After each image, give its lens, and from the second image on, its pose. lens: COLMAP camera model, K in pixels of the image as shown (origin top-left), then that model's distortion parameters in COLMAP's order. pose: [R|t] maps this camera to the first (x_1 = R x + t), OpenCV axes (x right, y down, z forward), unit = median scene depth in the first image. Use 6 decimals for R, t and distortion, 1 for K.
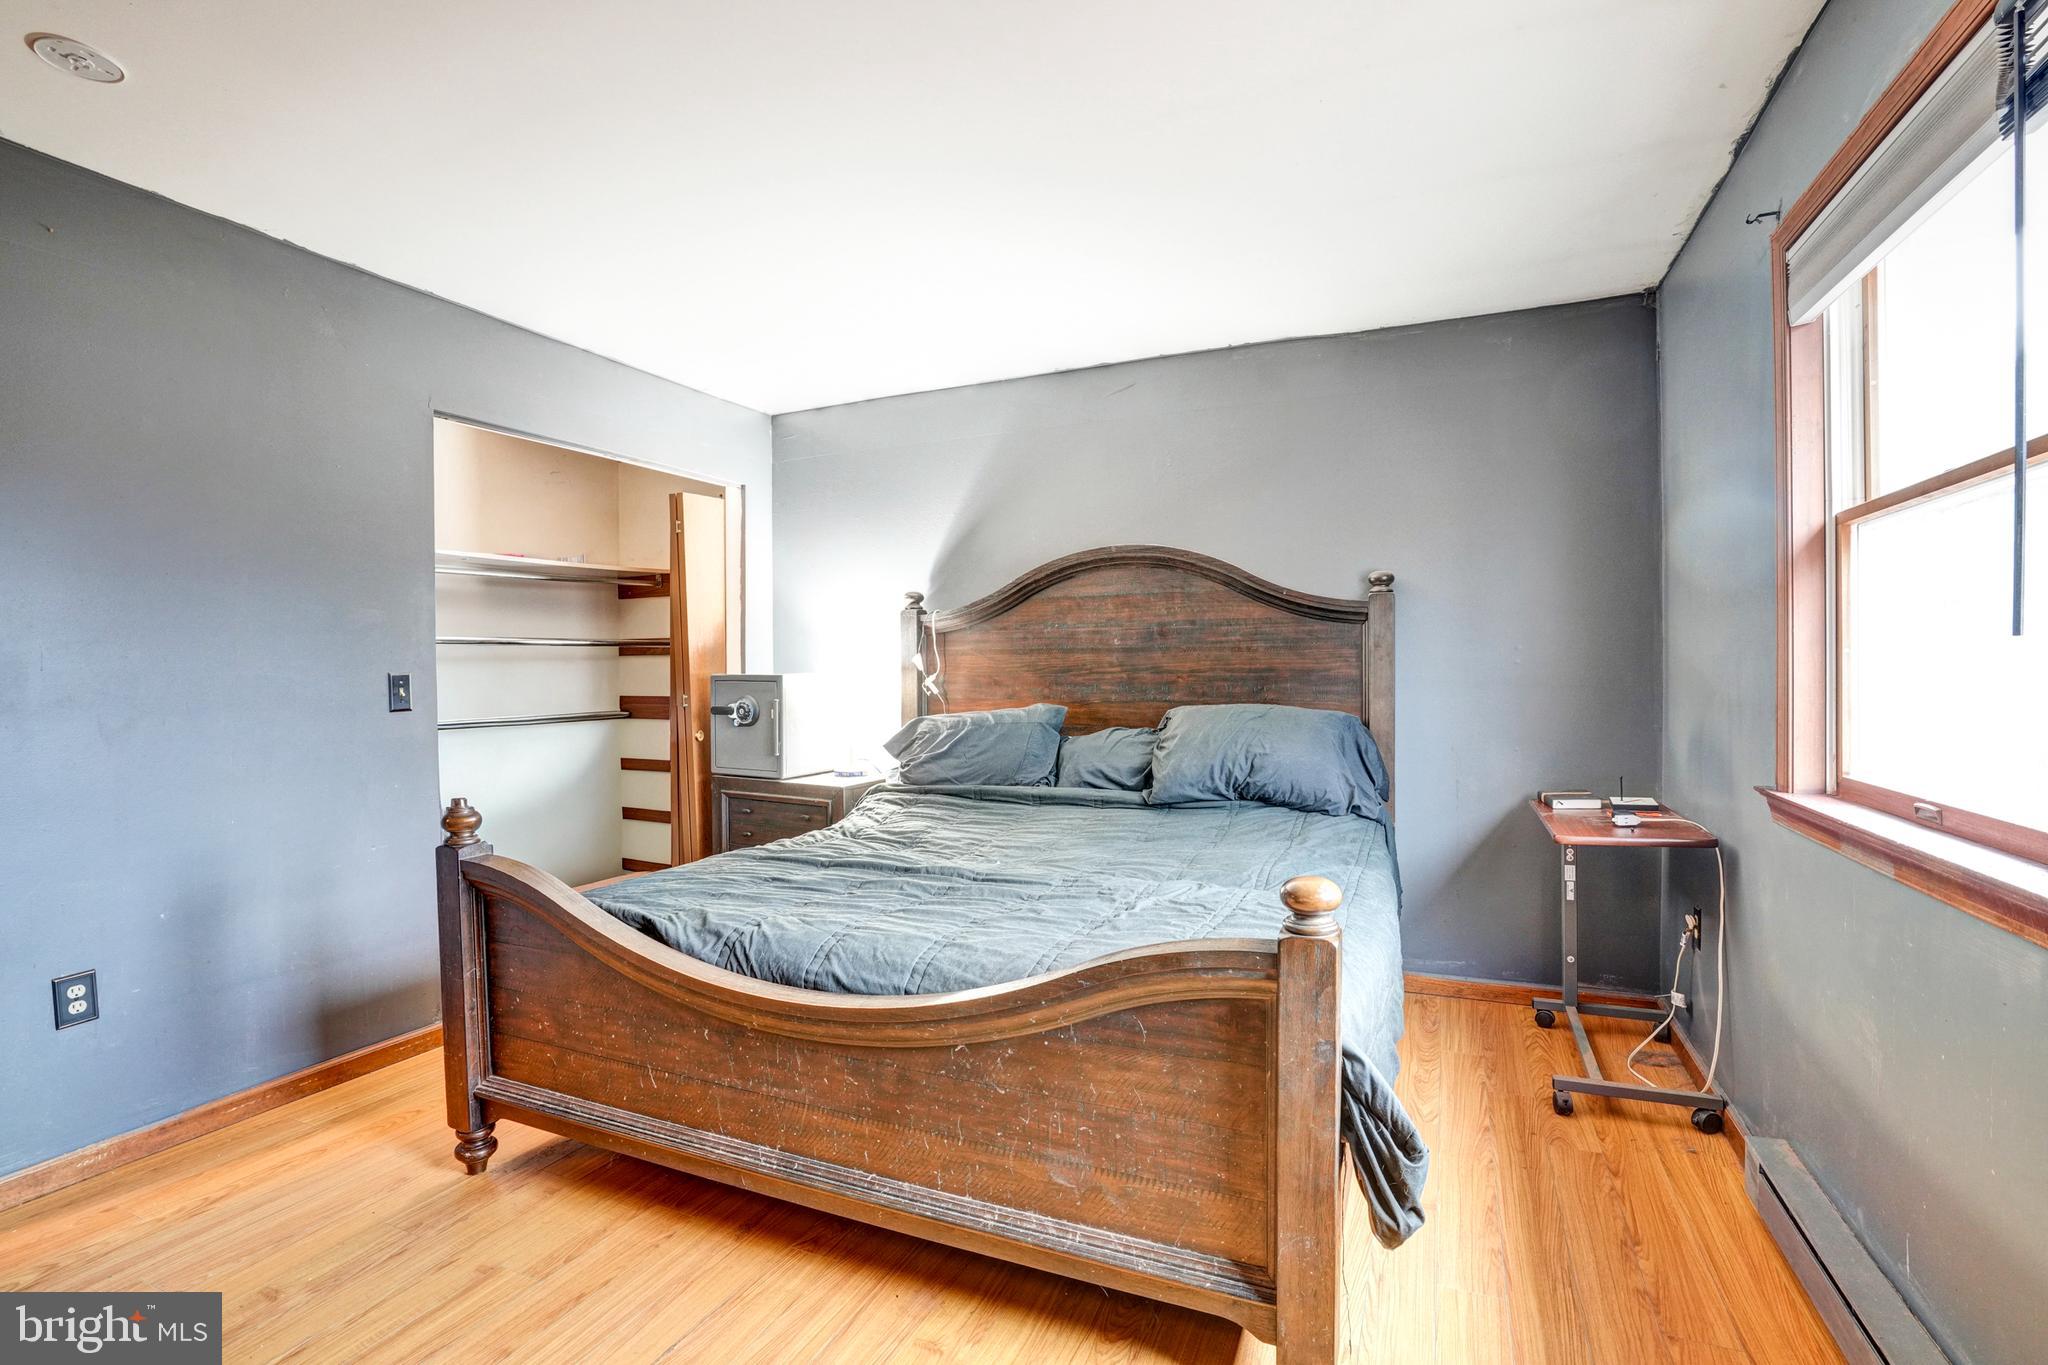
lens RADIAL K [[942.2, 0, 1025.7], [0, 942.2, 676.7], [0, 0, 1]] dist [-0.063647, 0.027093]
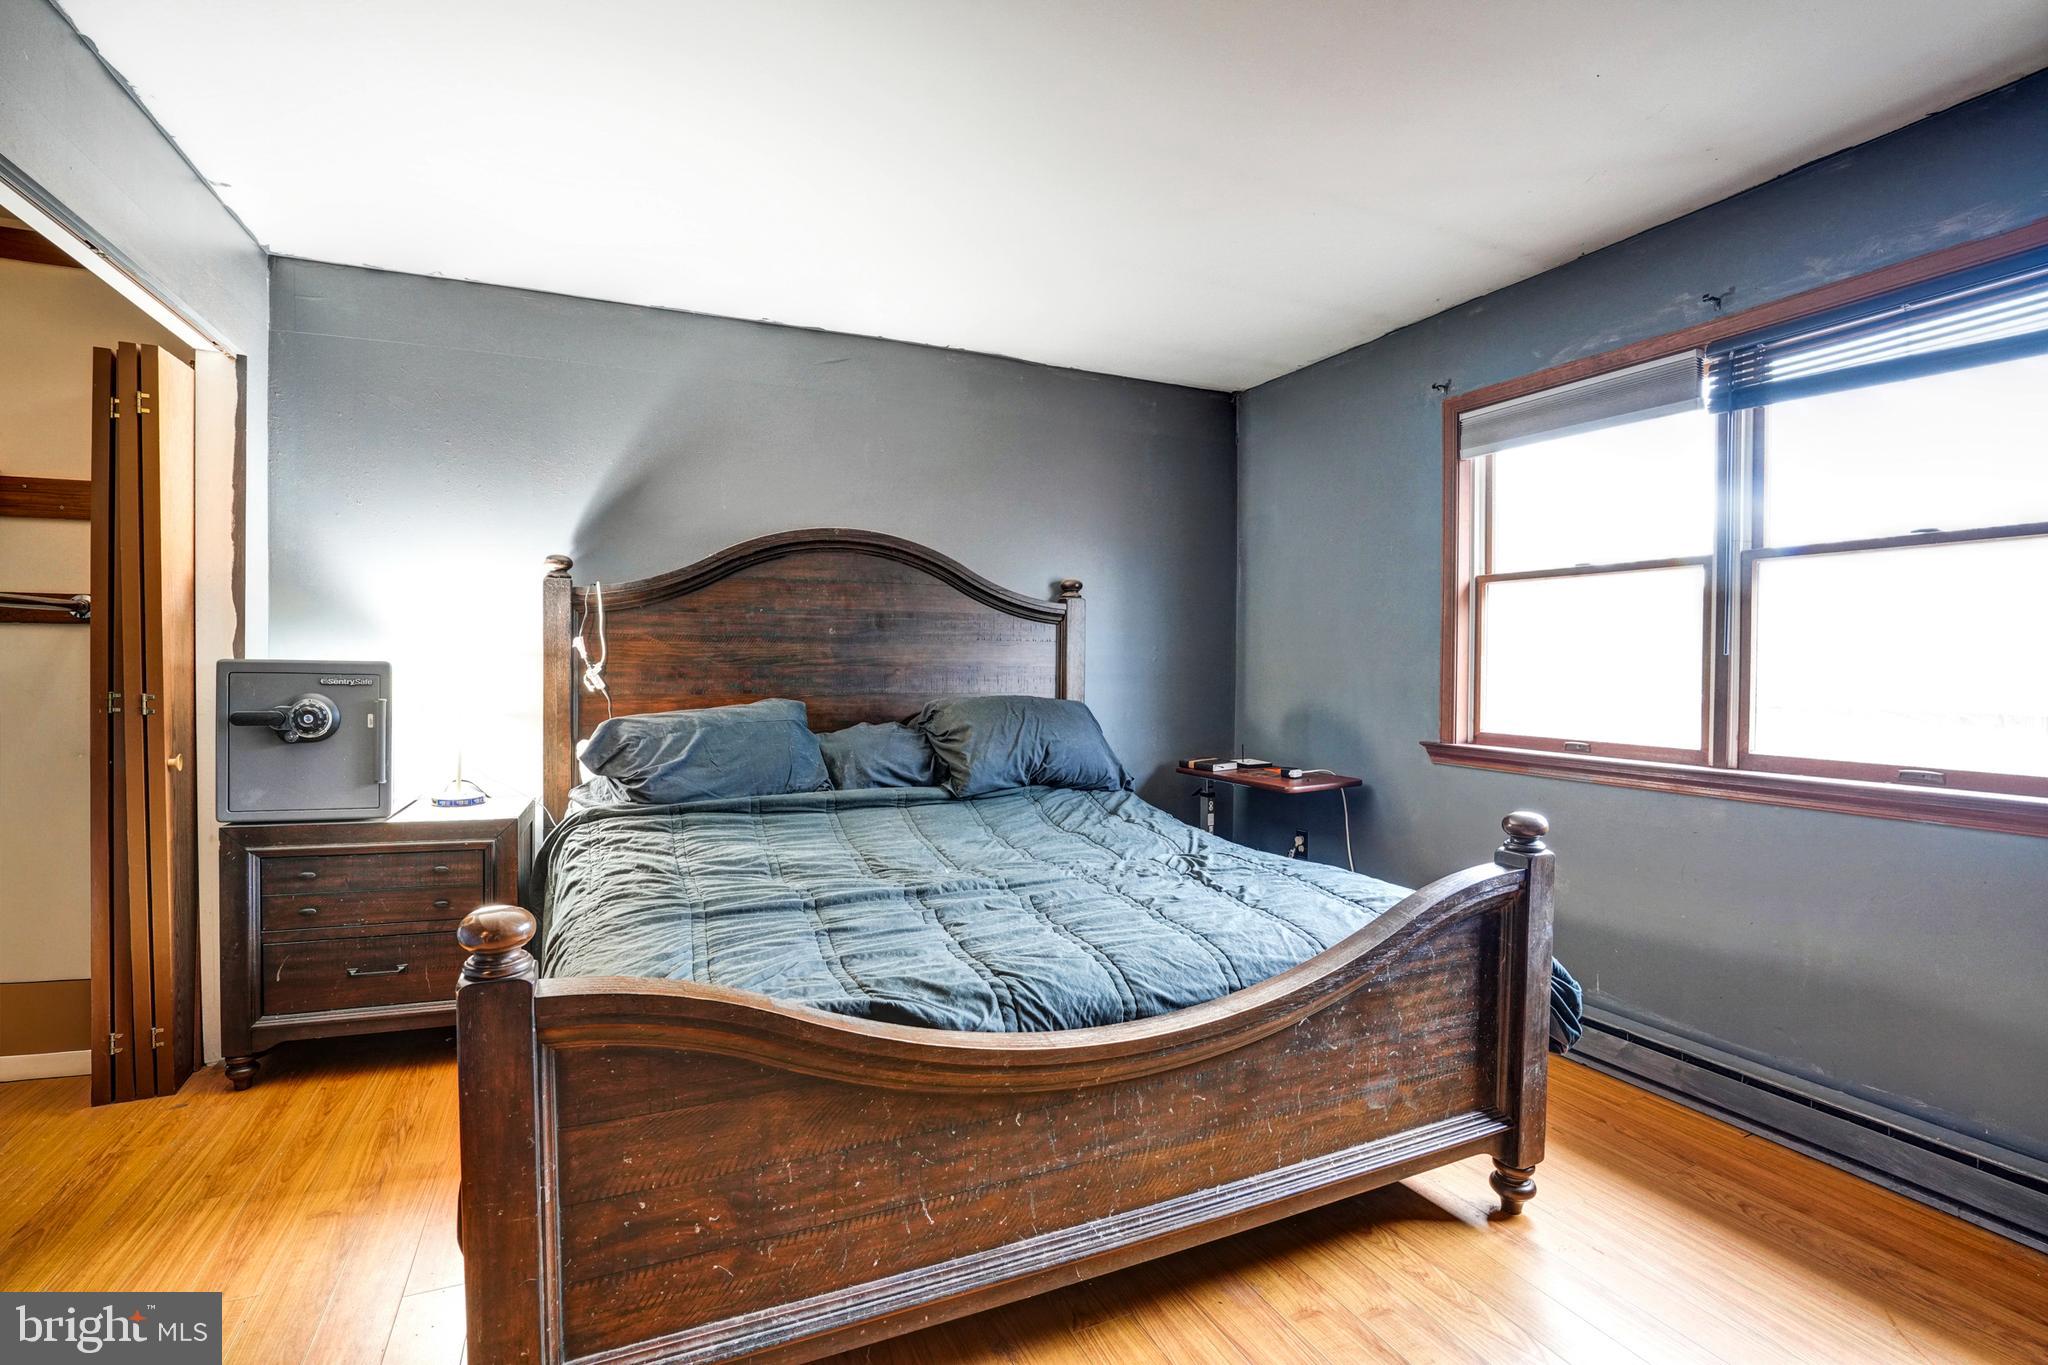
lens RADIAL K [[942.2, 0, 1025.7], [0, 942.2, 676.7], [0, 0, 1]] dist [-0.063647, 0.027093]
pose [[0.662107, 0.001696, 0.749407, -0.517419], [-0.006885, 0.999969, 0.003820, 0.003284], [-0.749378, -0.007689, 0.662098, 0.263689]]
